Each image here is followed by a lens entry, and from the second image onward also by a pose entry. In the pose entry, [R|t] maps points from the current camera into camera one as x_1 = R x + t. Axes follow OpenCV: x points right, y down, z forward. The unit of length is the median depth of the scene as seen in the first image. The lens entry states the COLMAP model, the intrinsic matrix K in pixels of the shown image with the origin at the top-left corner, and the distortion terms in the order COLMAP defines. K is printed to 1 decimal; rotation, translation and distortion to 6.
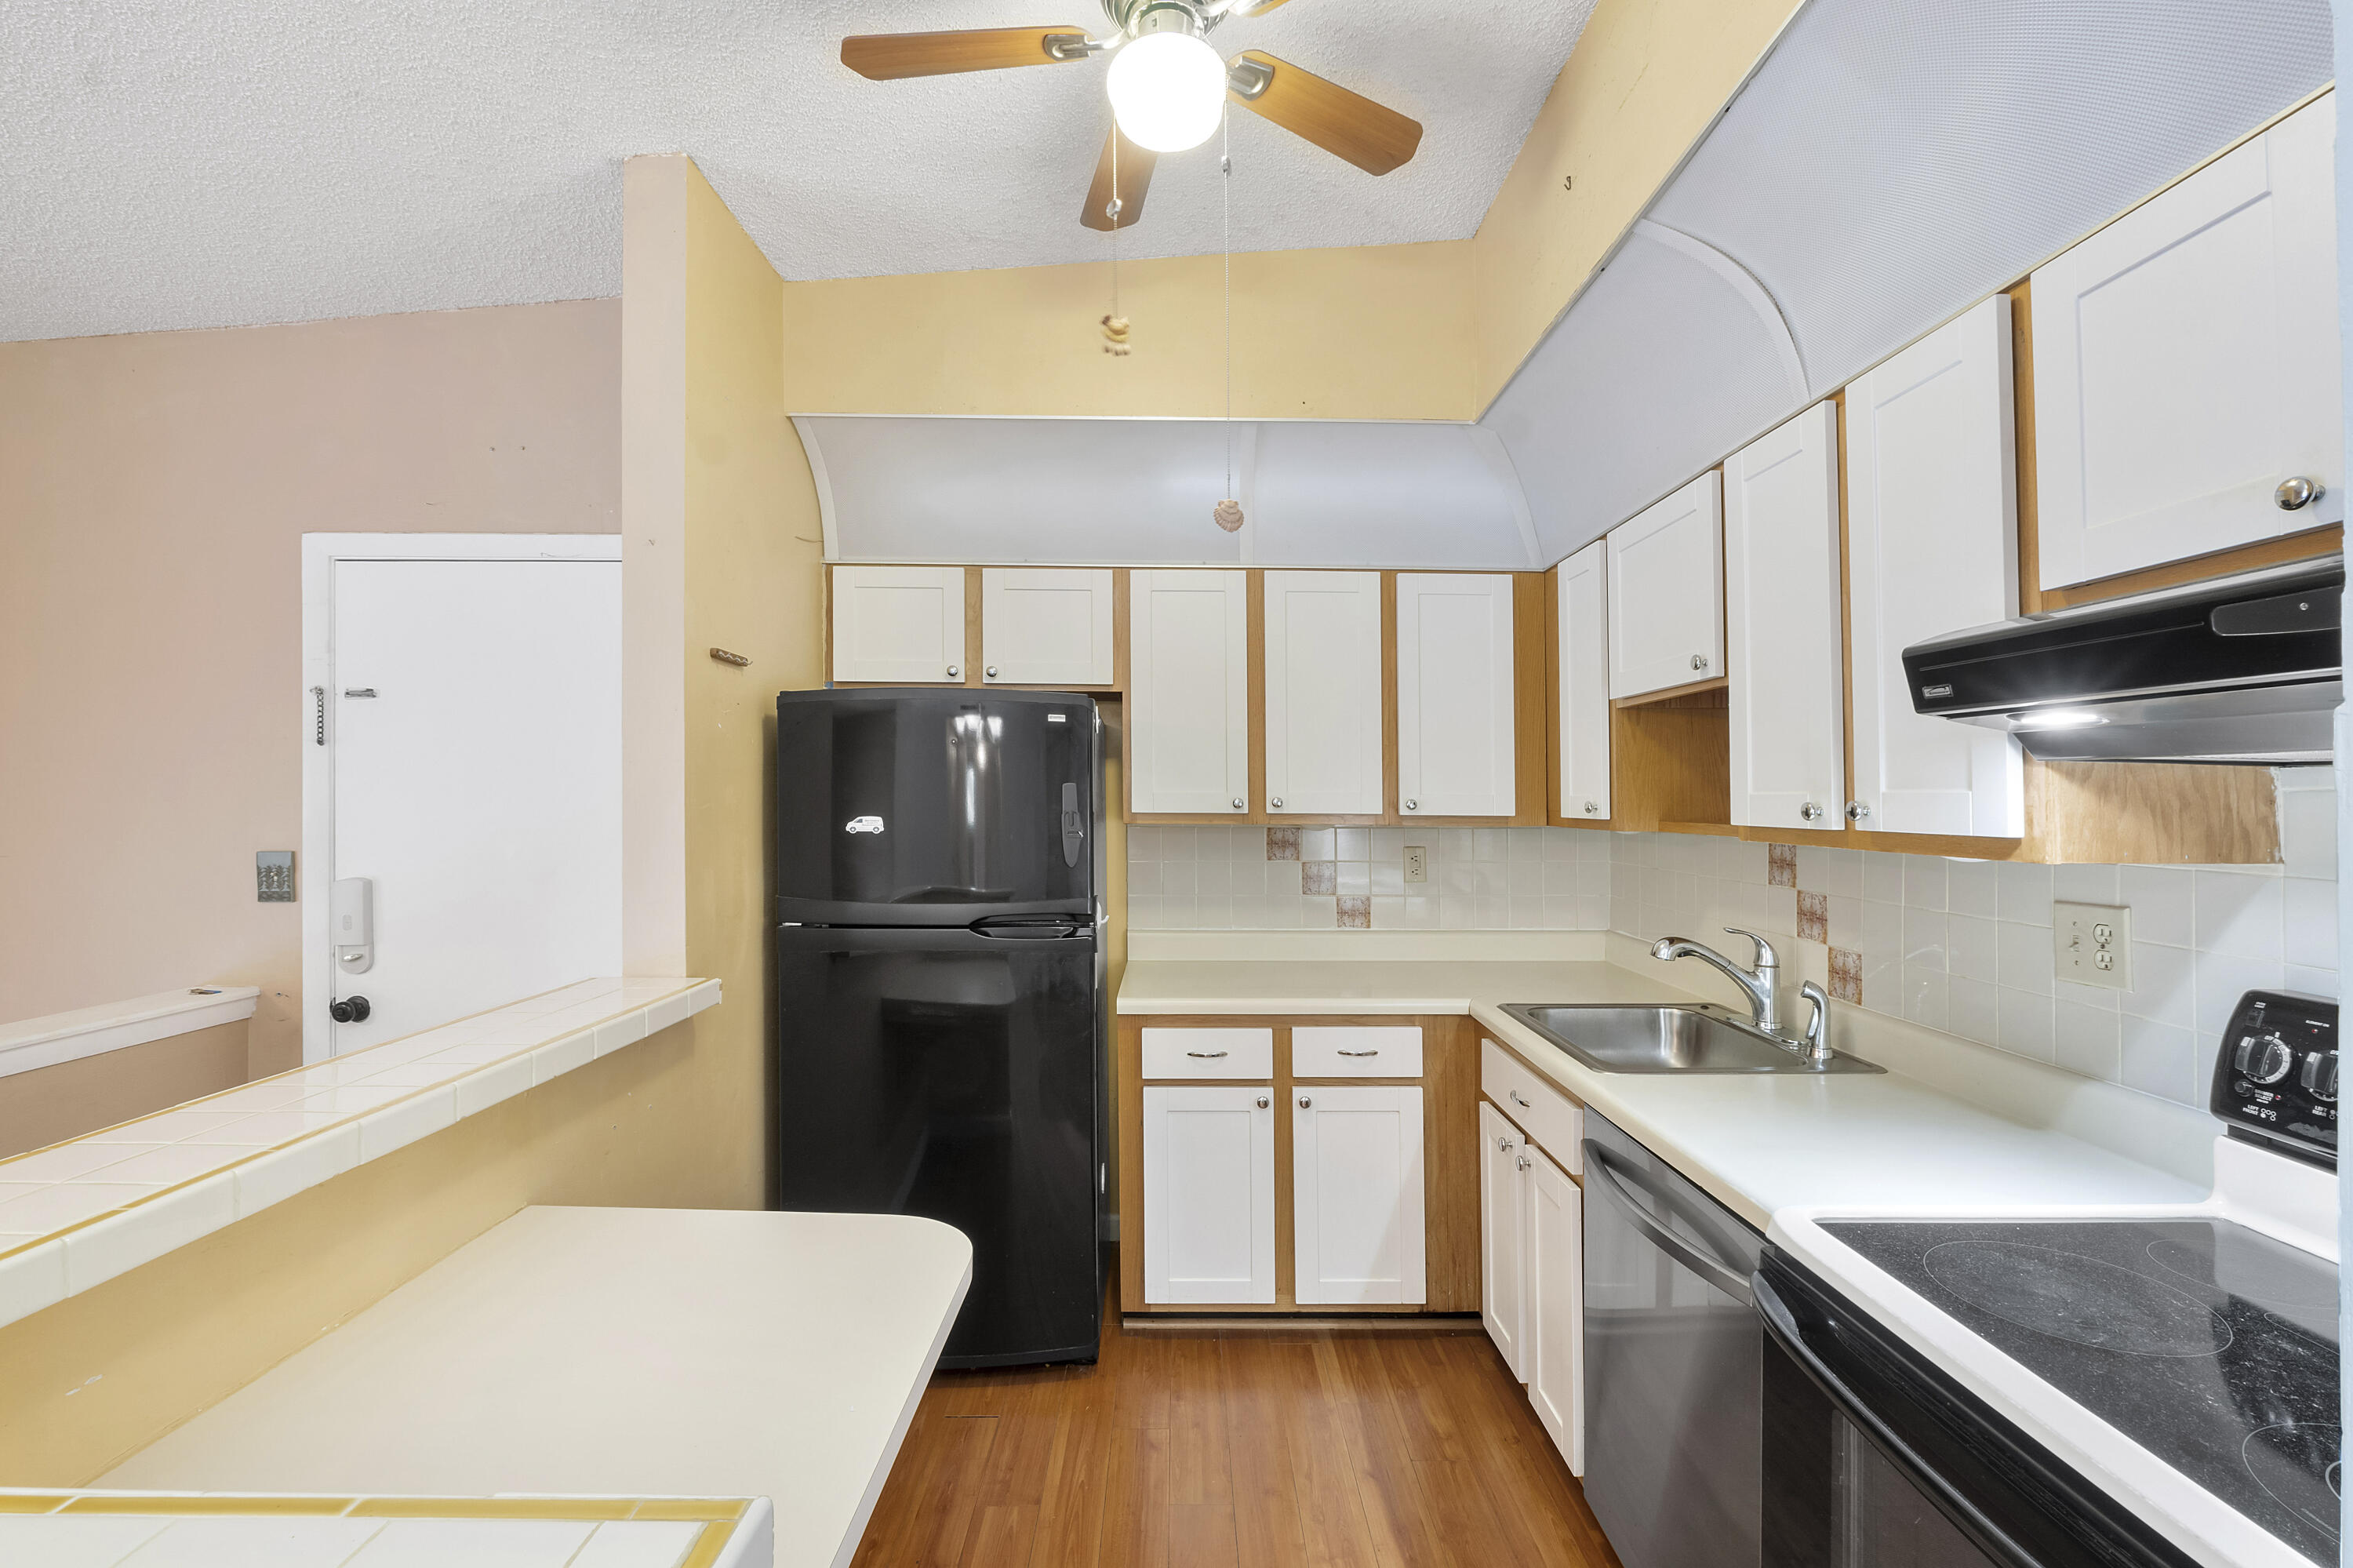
lens RADIAL K [[1007.1, 0, 1192.4], [0, 1007.1, 784.6], [0, 0, 1]] dist [-0.002607, -0.000395]
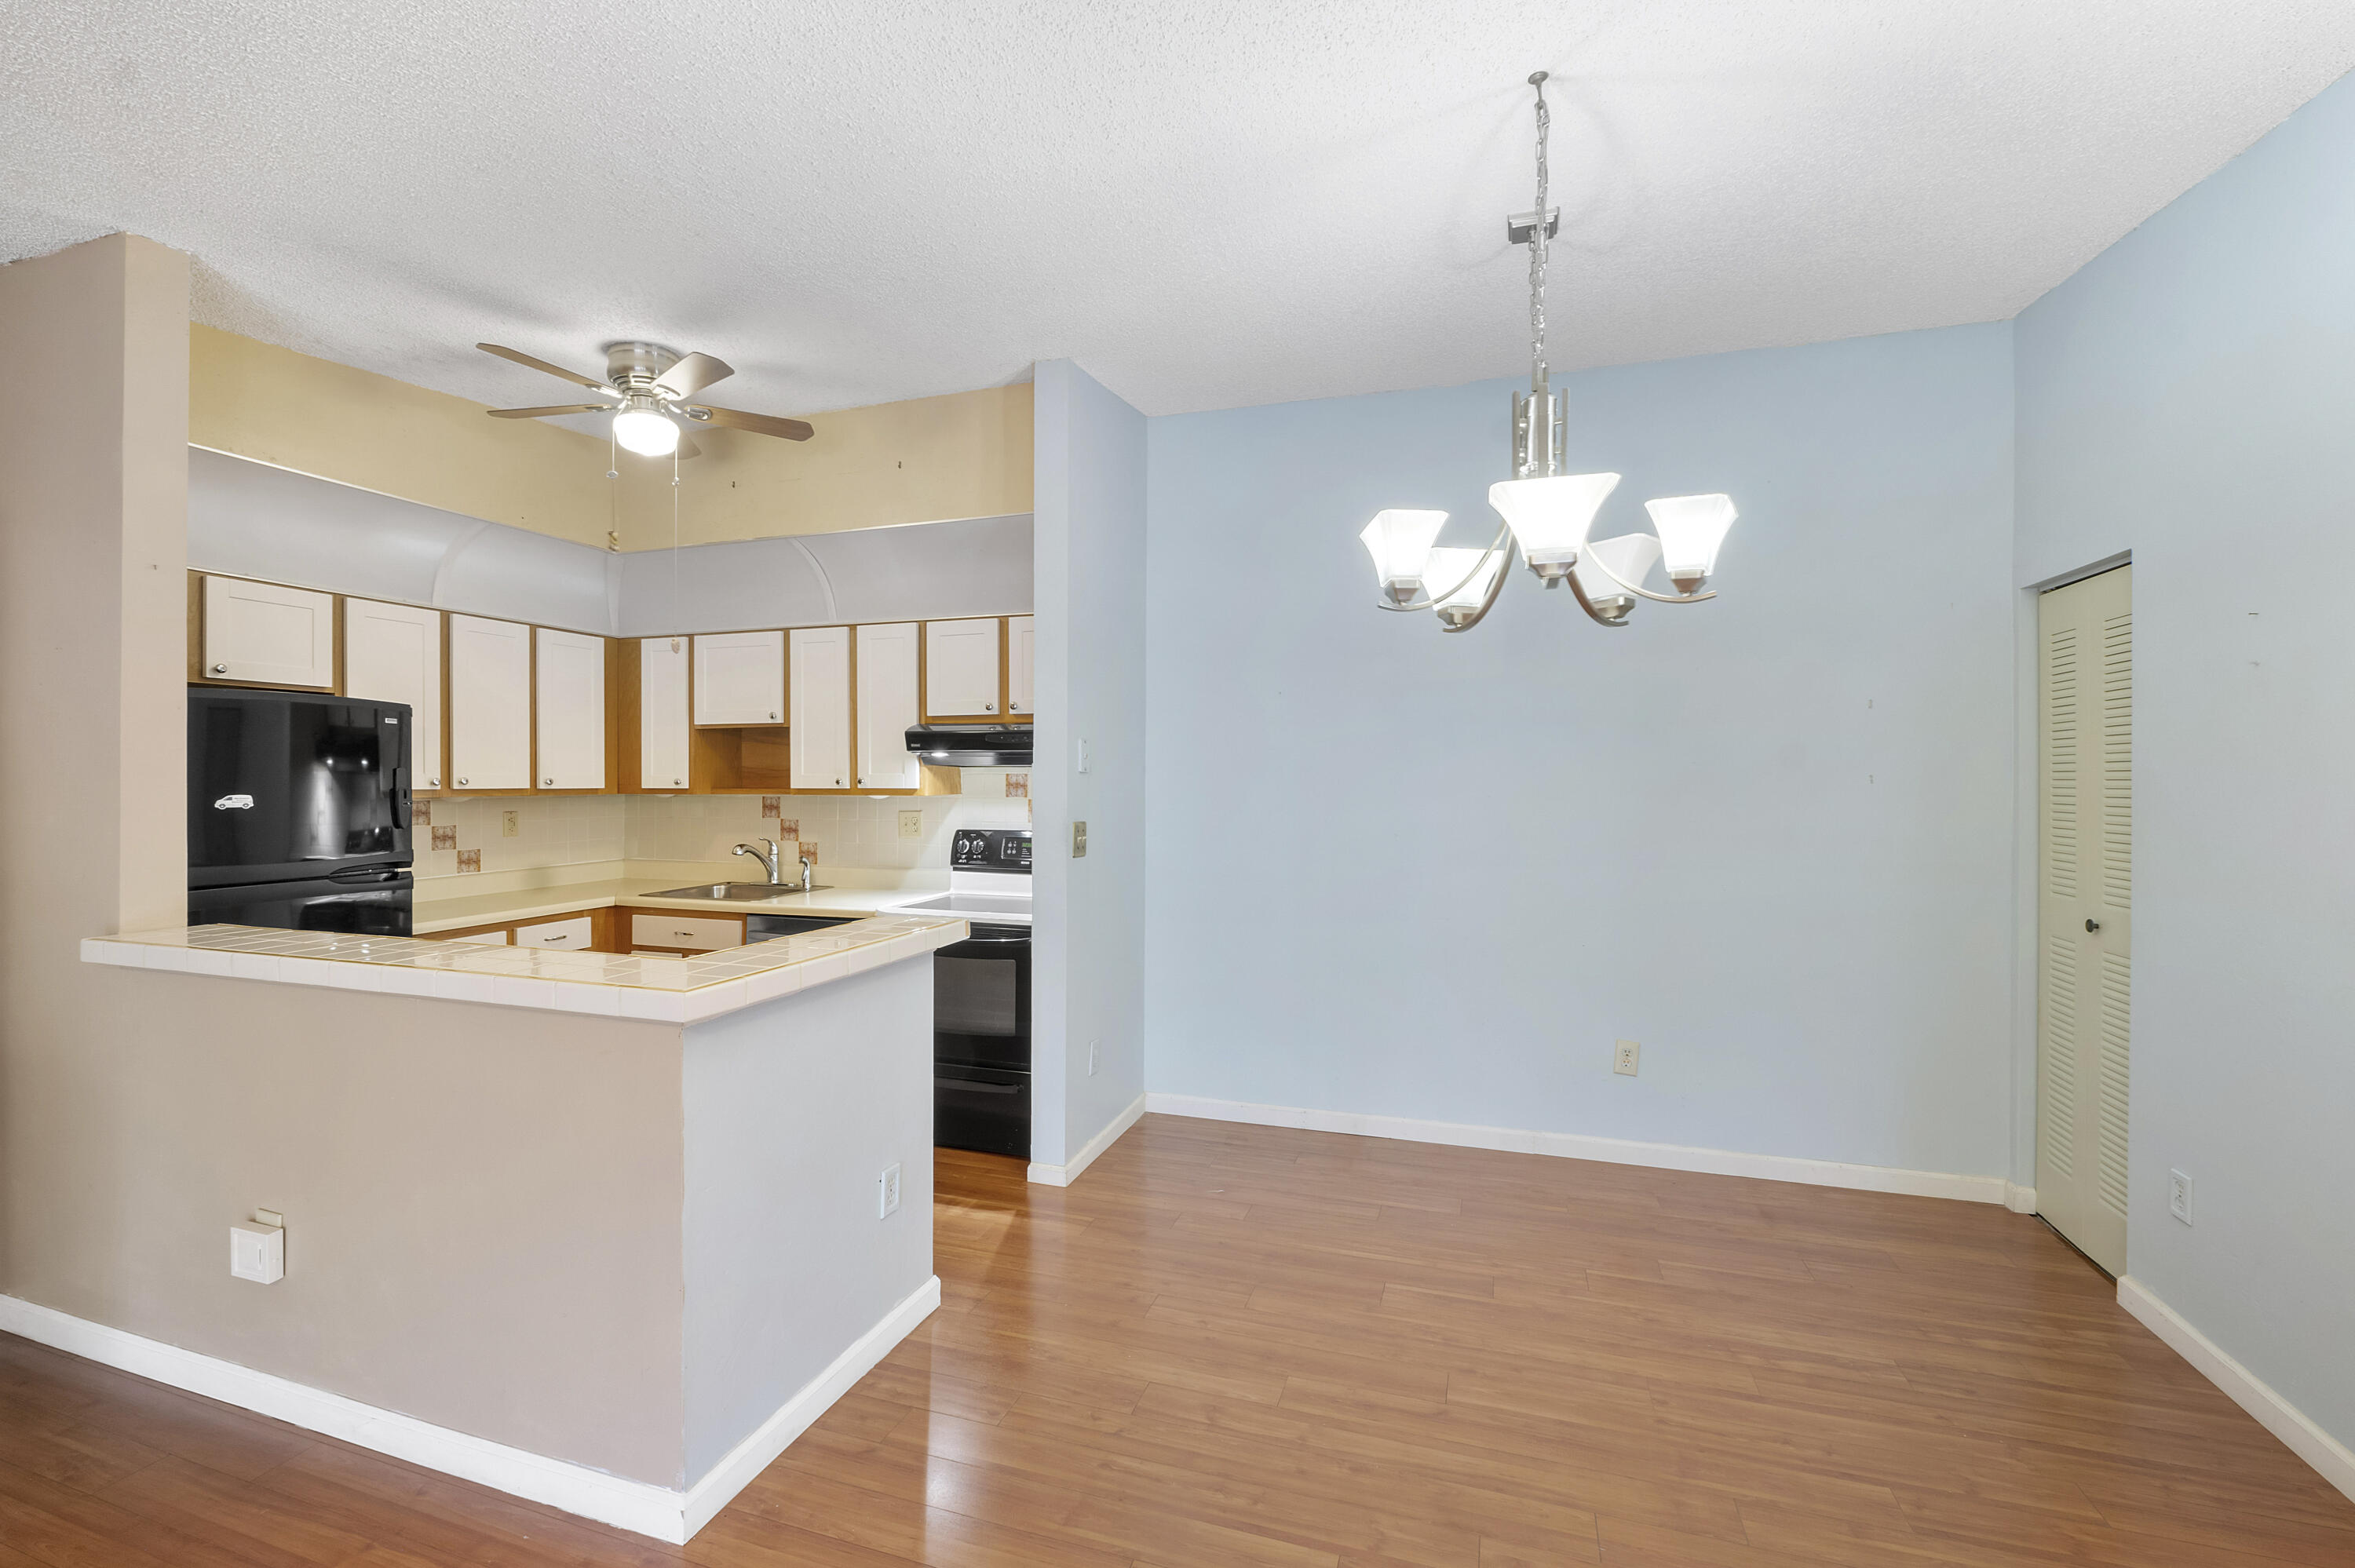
lens RADIAL K [[1007.7, 0, 1166.7], [0, 1007.7, 780.8], [0, 0, 1]] dist [-0.002607, -0.000395]
pose [[0.323523, -0.009730, 0.946170, -1.185519], [-0.010694, 0.999846, 0.013939, -0.015794], [-0.946160, -0.014628, 0.323369, -0.488003]]
